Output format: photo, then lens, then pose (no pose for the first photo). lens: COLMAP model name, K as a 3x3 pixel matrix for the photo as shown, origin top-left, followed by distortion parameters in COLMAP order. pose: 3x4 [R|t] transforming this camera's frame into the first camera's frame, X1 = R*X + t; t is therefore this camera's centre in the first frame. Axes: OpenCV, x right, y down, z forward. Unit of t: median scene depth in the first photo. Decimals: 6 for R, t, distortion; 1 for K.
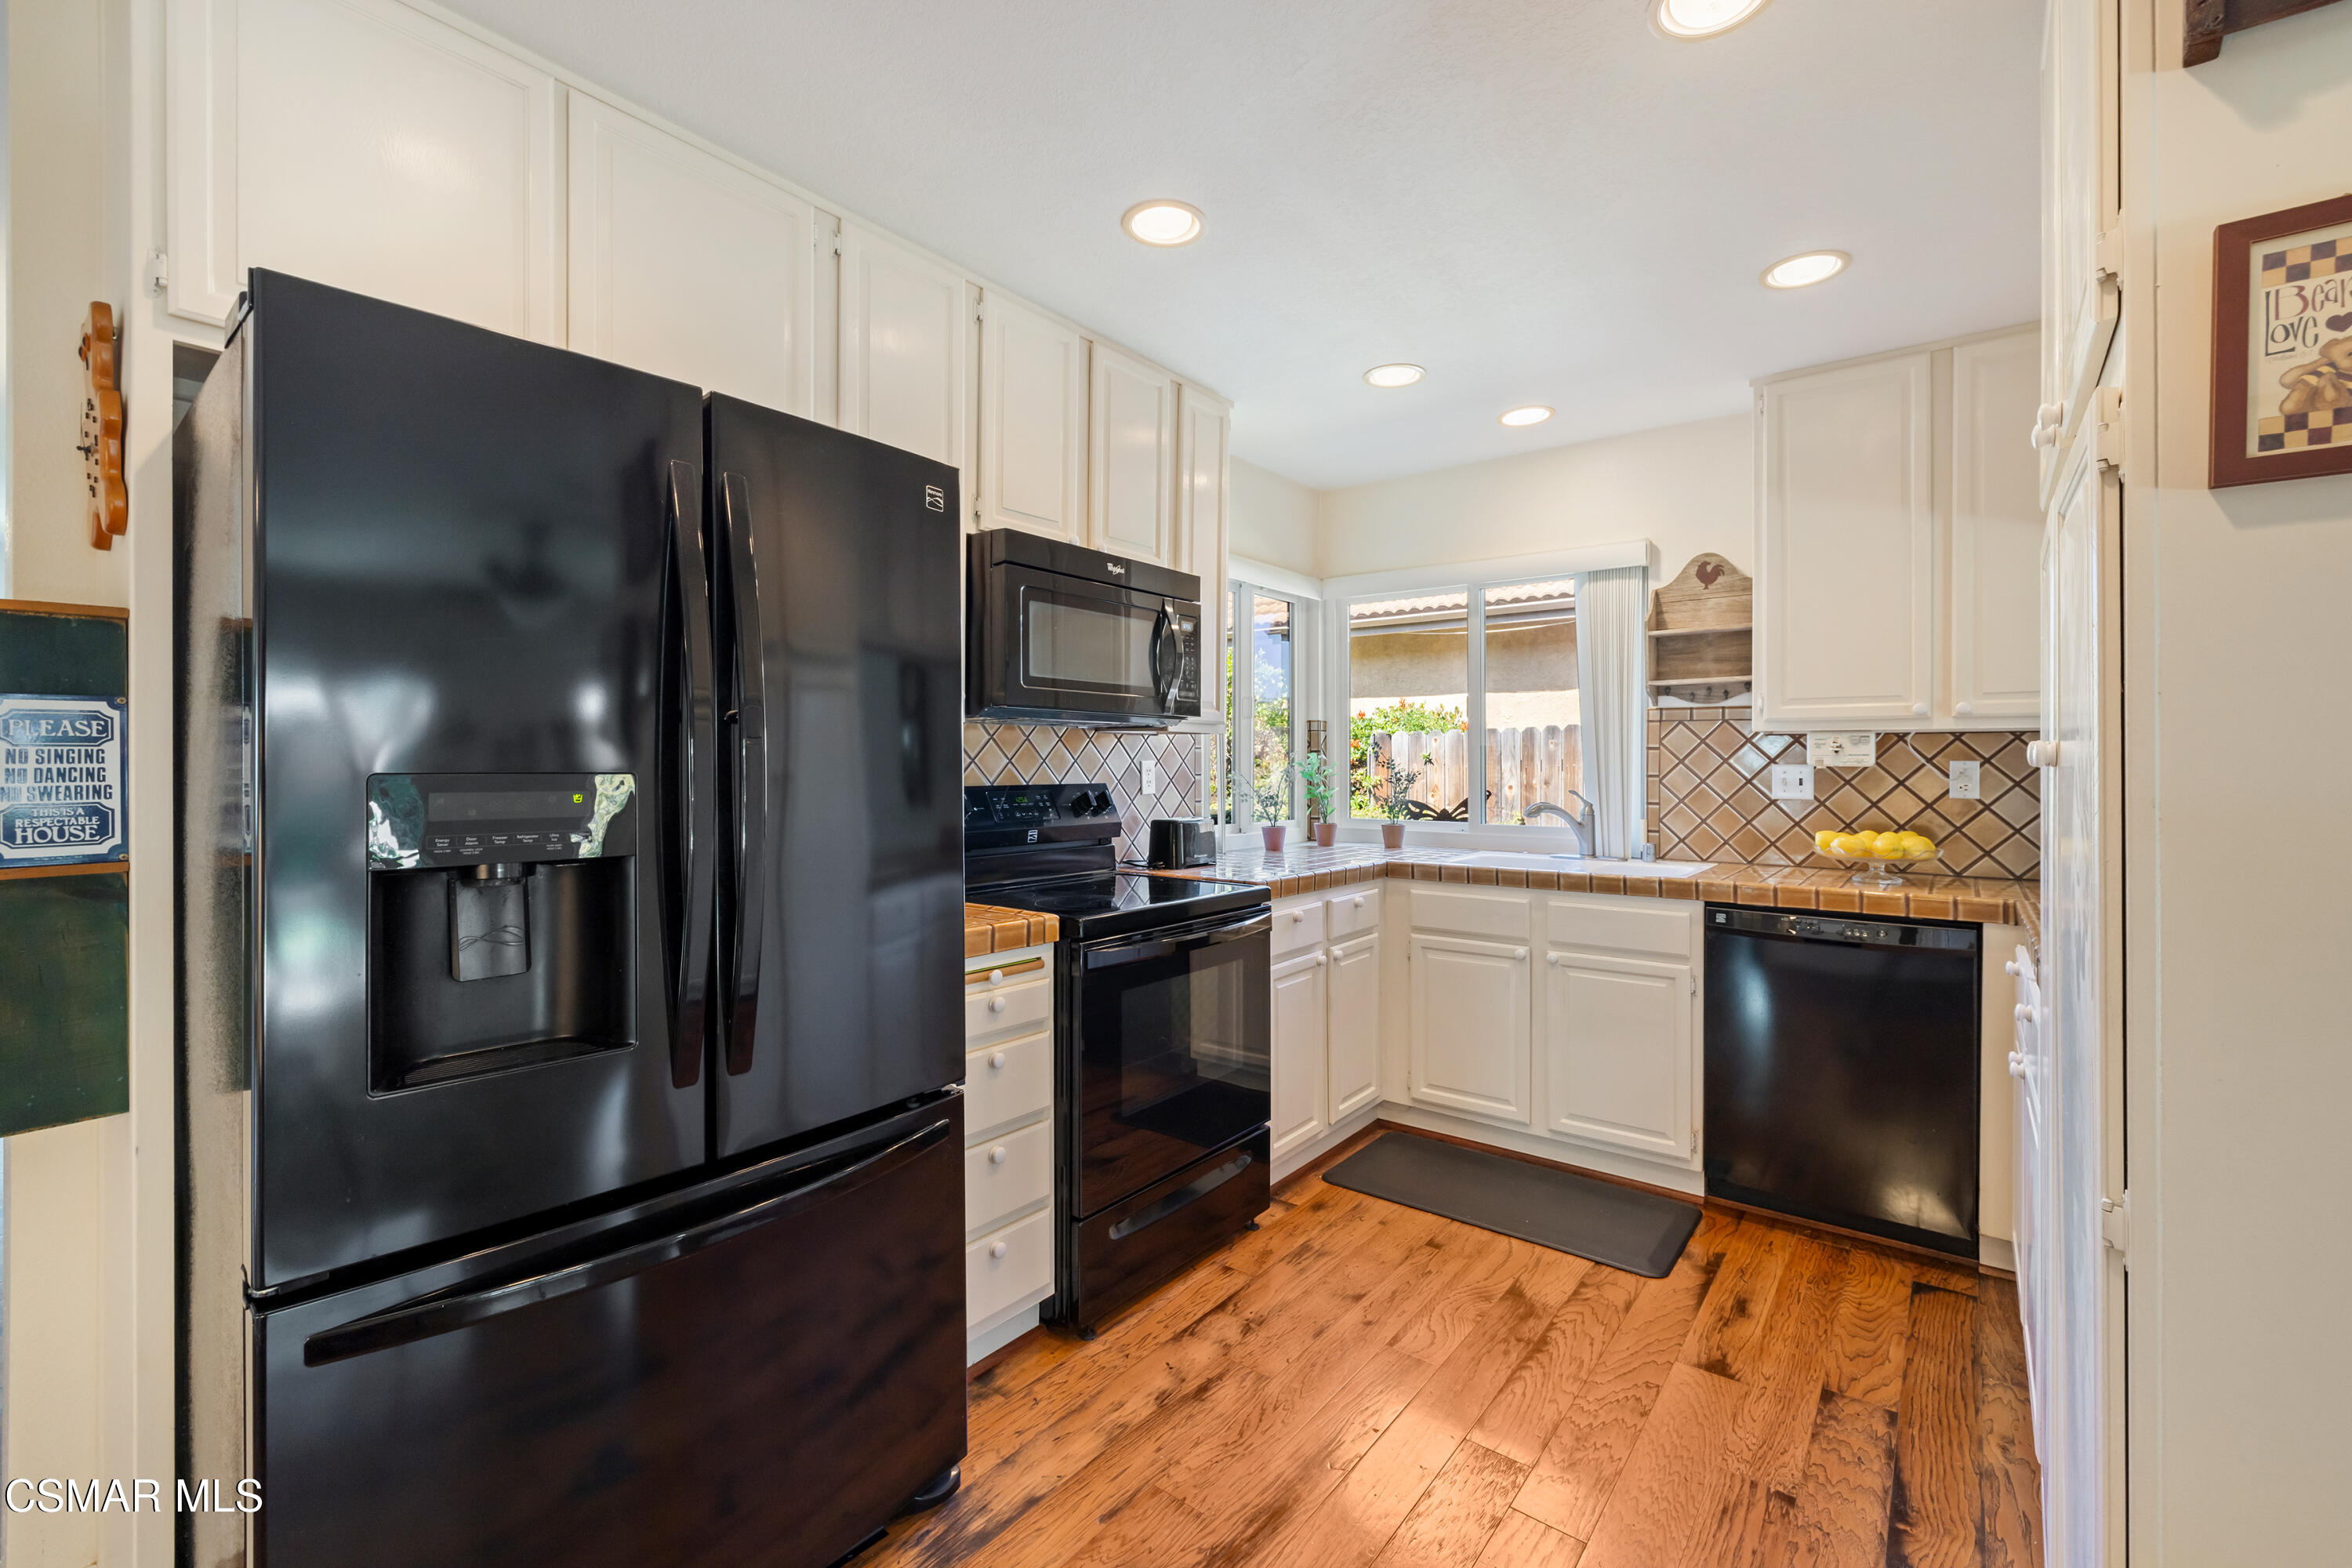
lens RADIAL K [[1000.3, 0, 1187.3], [0, 1000.3, 761.2], [0, 0, 1]] dist [0.000020, 0.001539]
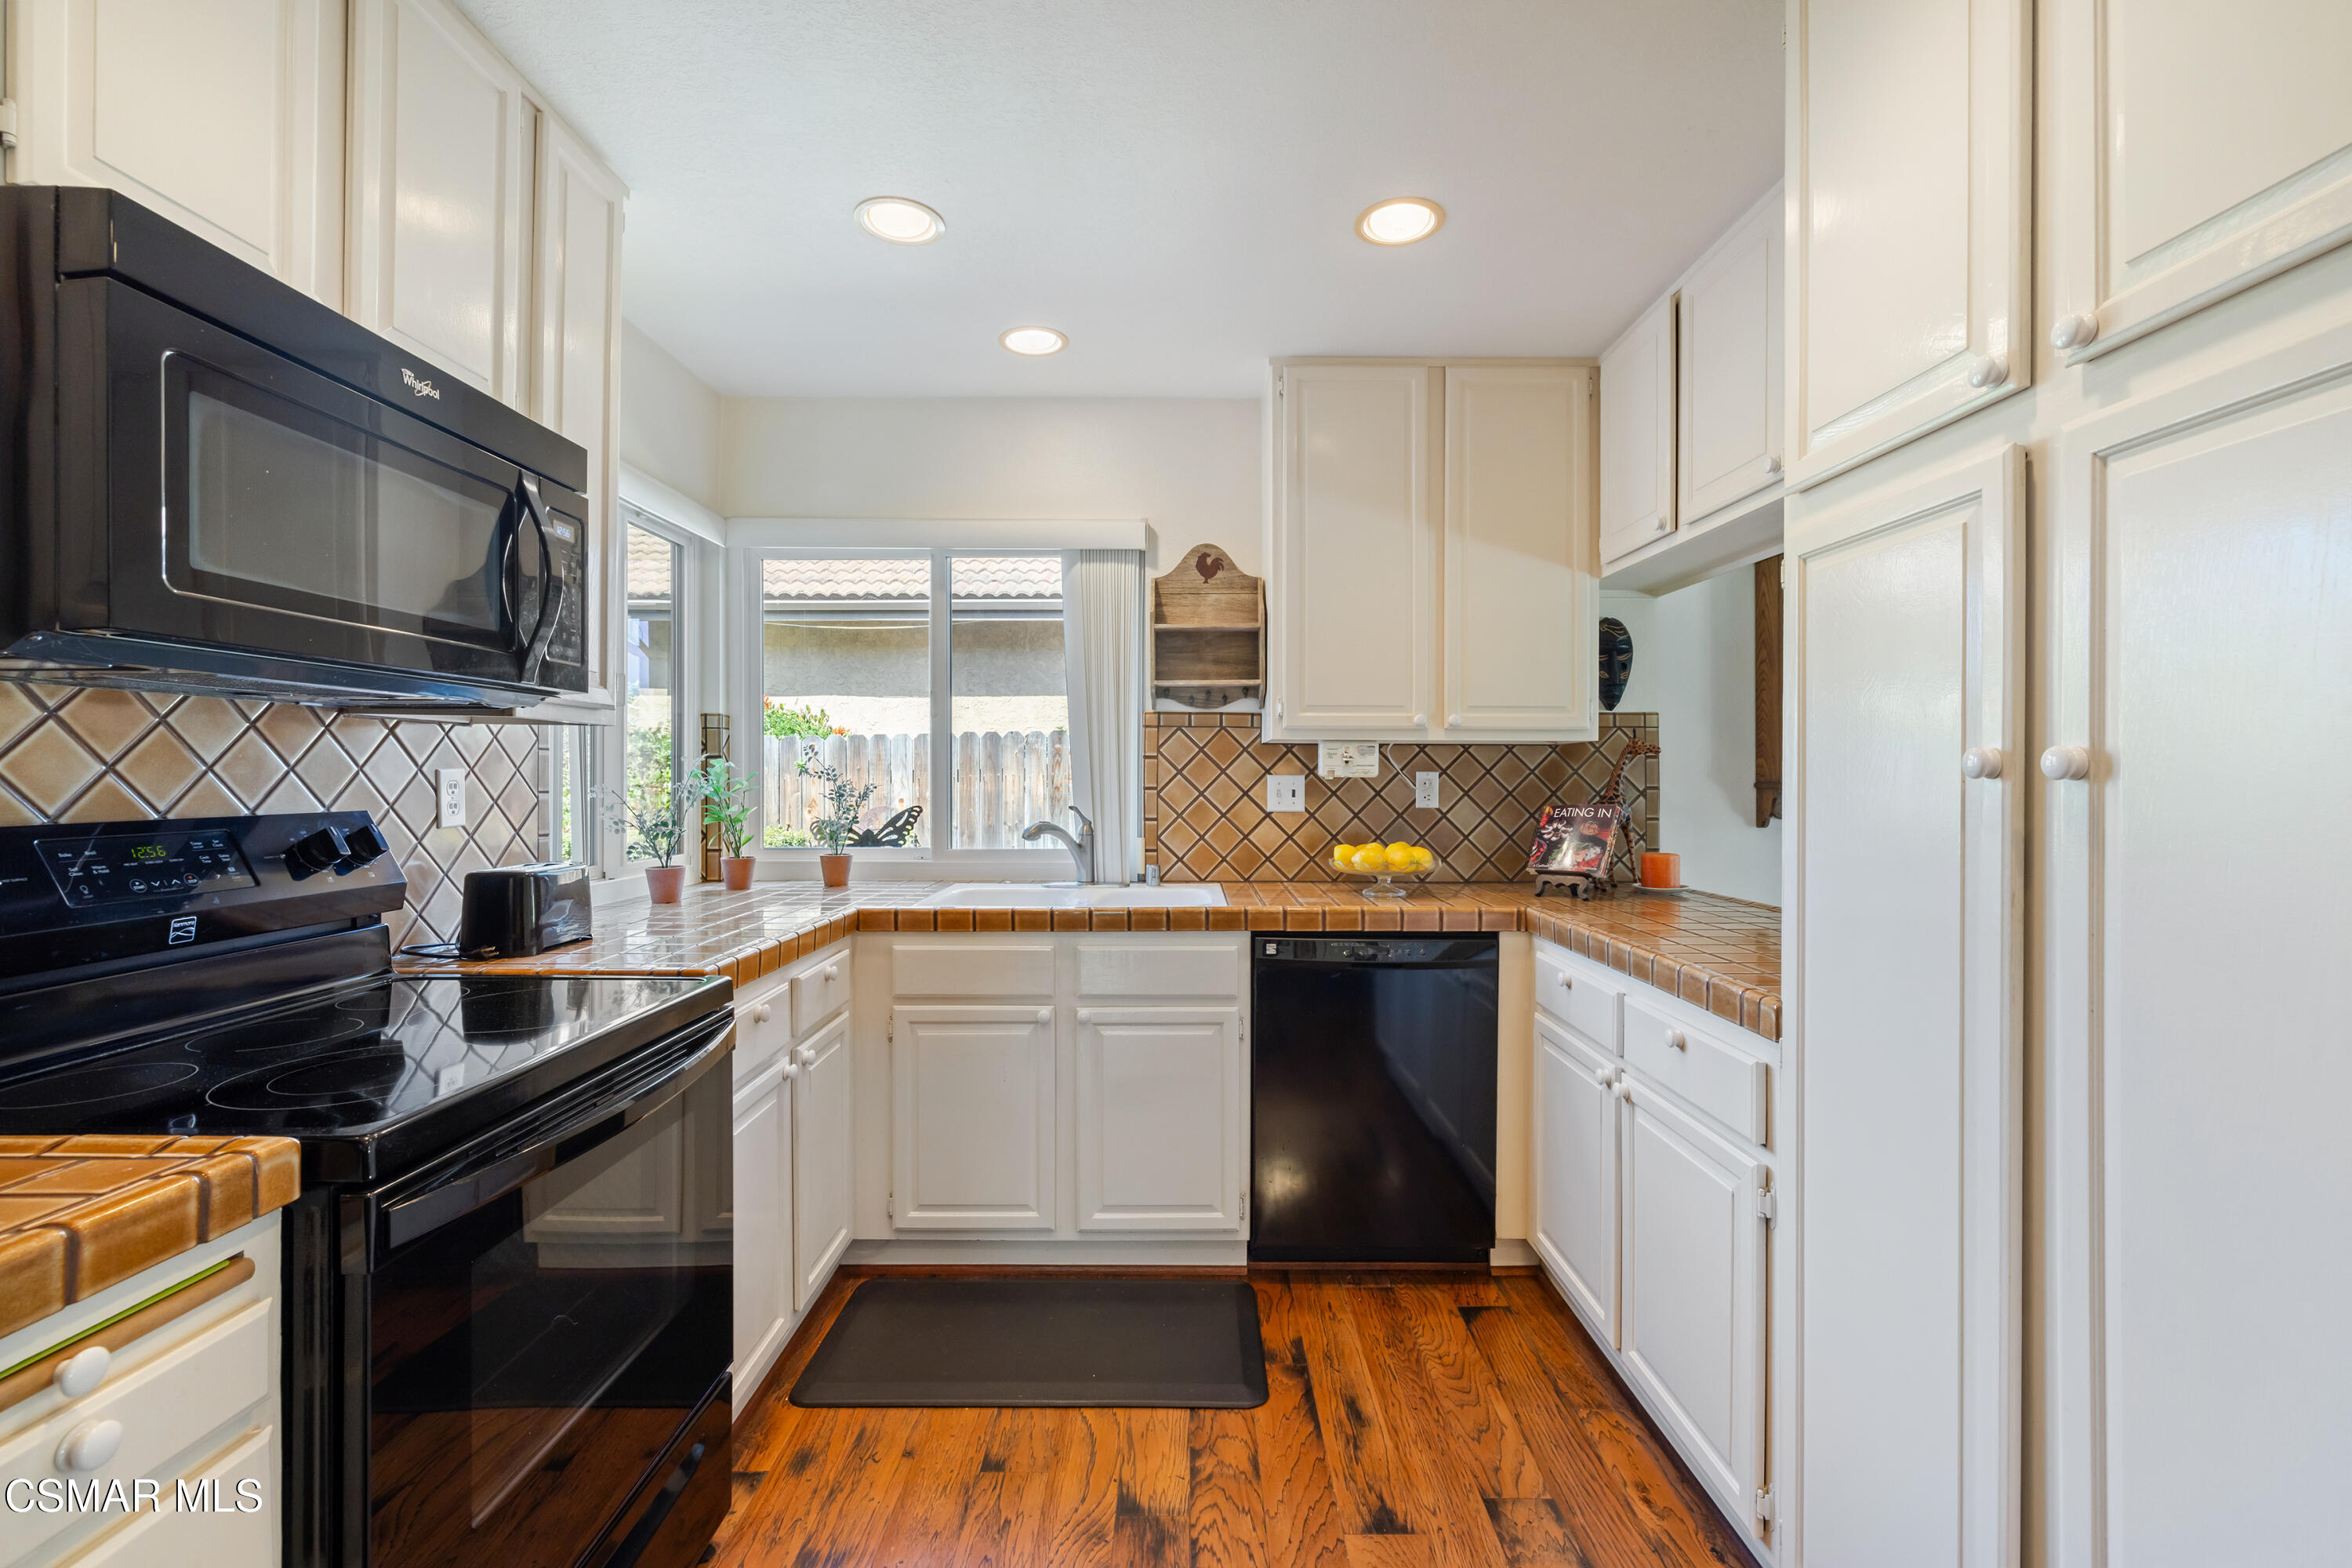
lens RADIAL K [[1000.3, 0, 1174.8], [0, 1000.3, 773.9], [0, 0, 1]] dist [0.000020, 0.001539]
pose [[0.790838, 0.000419, 0.612026, -0.074553], [-0.002536, 0.999993, 0.002592, -0.000154], [-0.612021, -0.003602, 0.790834, 0.347267]]
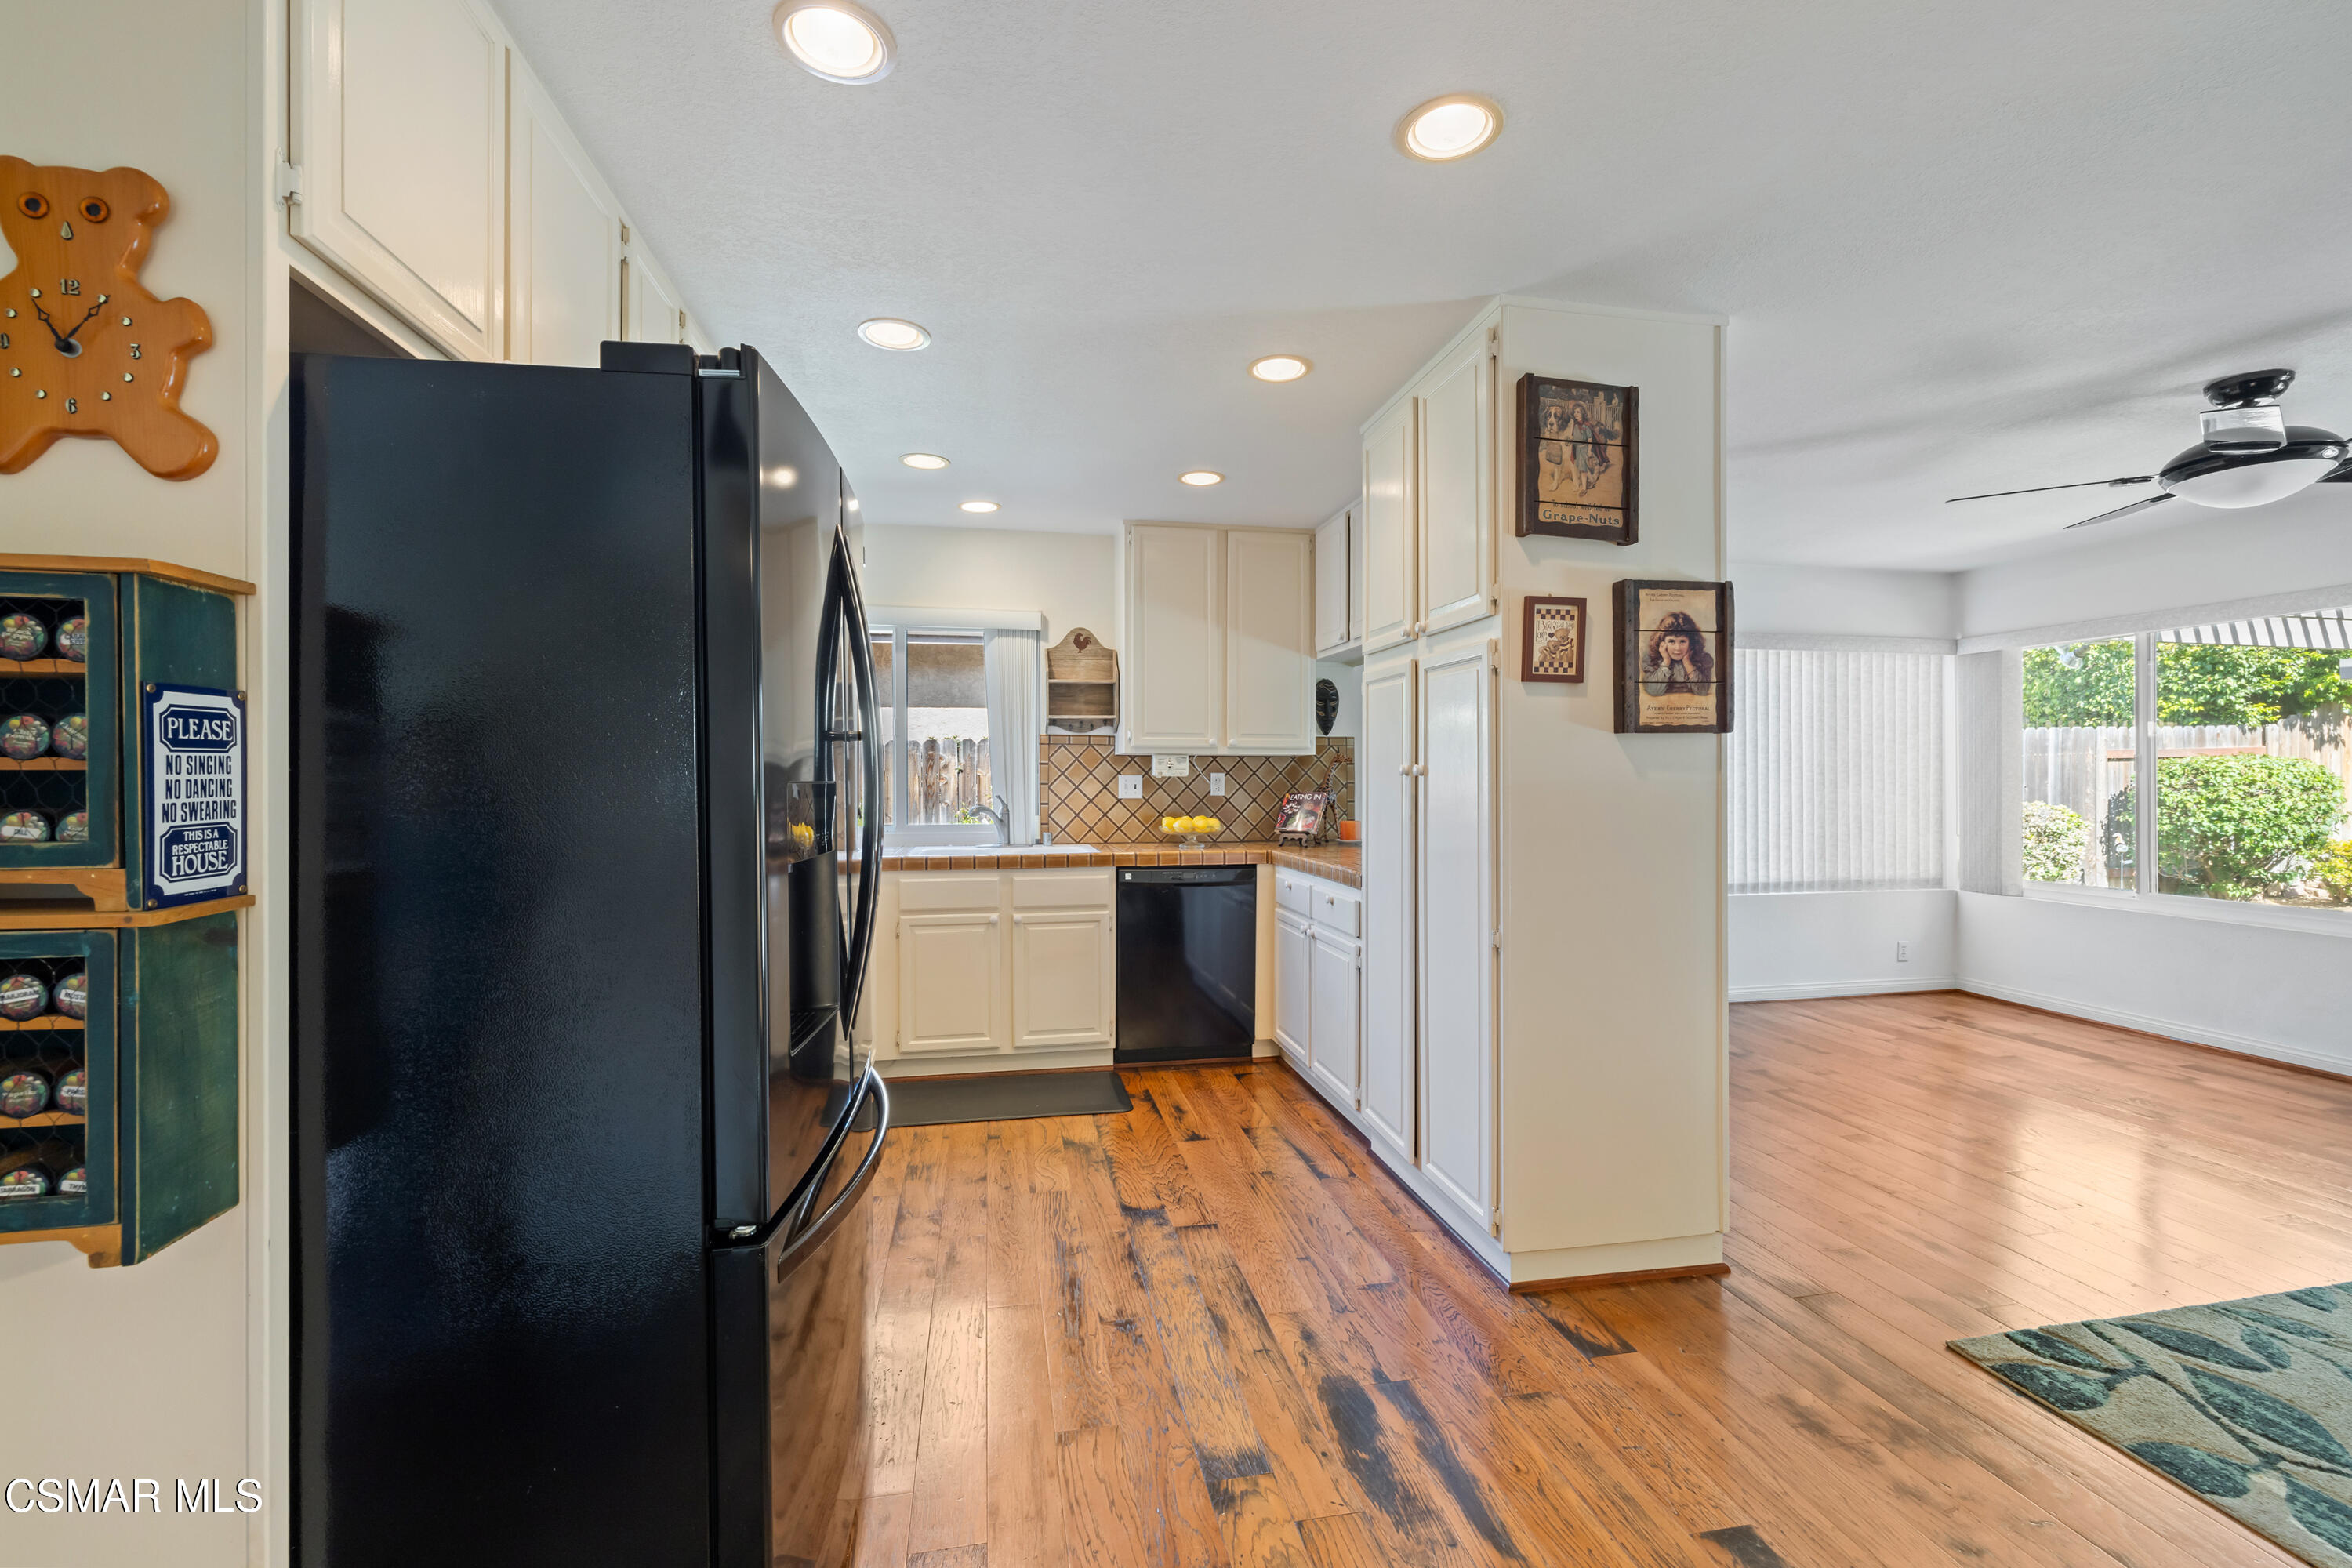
lens RADIAL K [[1000.3, 0, 1173.9], [0, 1000.3, 772.0], [0, 0, 1]] dist [0.000020, 0.001539]
pose [[0.656070, 0.002389, 0.754696, -0.558231], [-0.002120, 0.999997, -0.001323, 0.000107], [-0.754697, -0.000732, 0.656073, -0.047466]]
